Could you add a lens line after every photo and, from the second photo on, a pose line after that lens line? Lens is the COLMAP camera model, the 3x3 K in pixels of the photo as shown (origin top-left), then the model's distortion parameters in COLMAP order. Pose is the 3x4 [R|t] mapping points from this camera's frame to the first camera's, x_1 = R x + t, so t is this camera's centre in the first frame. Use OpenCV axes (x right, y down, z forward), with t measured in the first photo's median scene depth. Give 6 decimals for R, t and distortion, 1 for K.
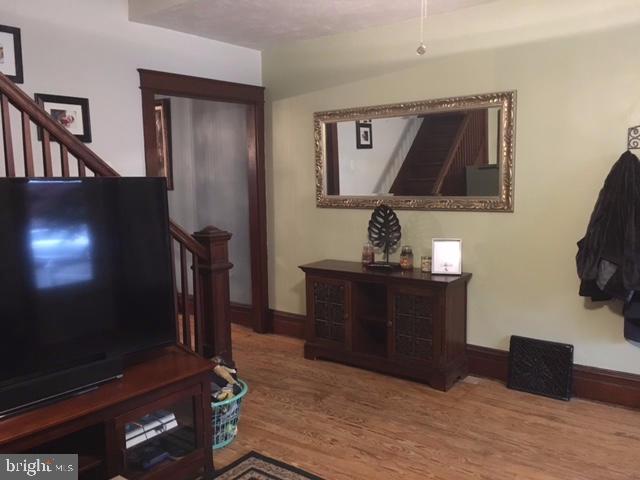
lens RADIAL K [[545.5, 0, 322.3], [0, 545.5, 240.3], [0, 0, 1]] dist [0.061963, -0.077668]
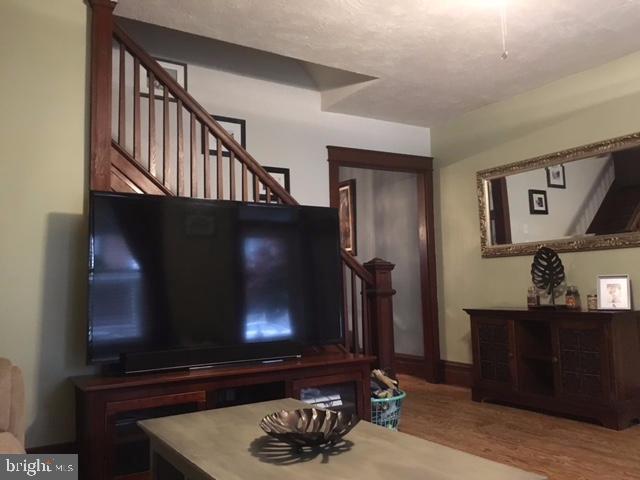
lens RADIAL K [[545.5, 0, 318.8], [0, 545.5, 239.2], [0, 0, 1]] dist [0.061963, -0.077668]
pose [[0.936343, -0.038602, -0.348958, 0.075705], [-0.030447, 0.981264, -0.190246, 0.133529], [0.349764, 0.188760, 0.917624, -0.114674]]
